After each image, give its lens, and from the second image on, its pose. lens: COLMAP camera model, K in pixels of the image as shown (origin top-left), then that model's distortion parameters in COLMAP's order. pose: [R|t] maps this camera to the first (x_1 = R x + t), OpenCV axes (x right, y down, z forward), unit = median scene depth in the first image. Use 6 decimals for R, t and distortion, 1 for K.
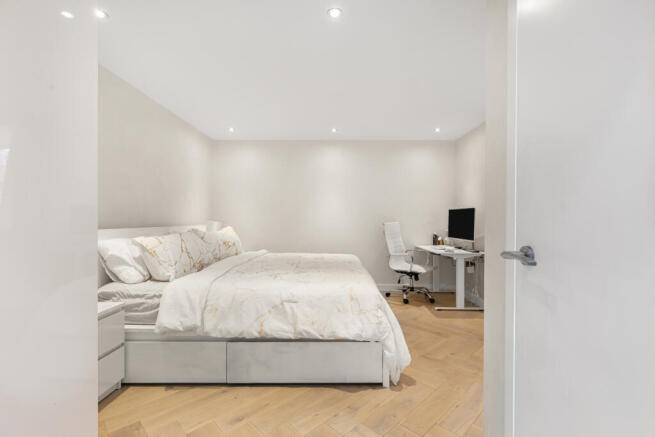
lens RADIAL K [[297.2, 0, 330.8], [0, 297.2, 219.2], [0, 0, 1]] dist [-0.002644, -0.000422]
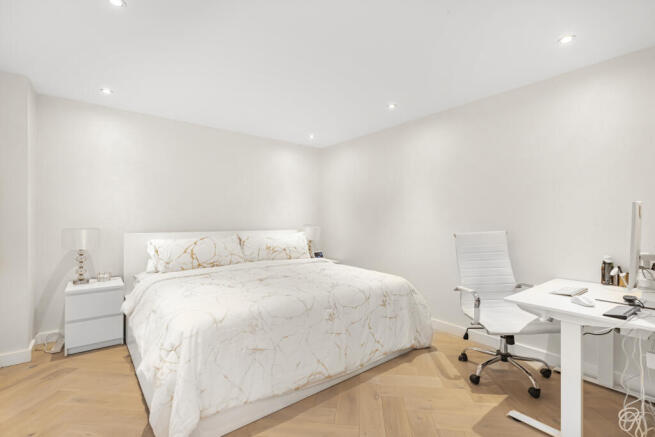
lens RADIAL K [[297.2, 0, 330.8], [0, 297.2, 219.2], [0, 0, 1]] dist [-0.002644, -0.000422]
pose [[0.632201, -0.007488, -0.774768, 0.490418], [-0.002950, 0.999923, -0.012071, -0.008686], [0.774799, 0.009917, 0.632130, 0.412239]]
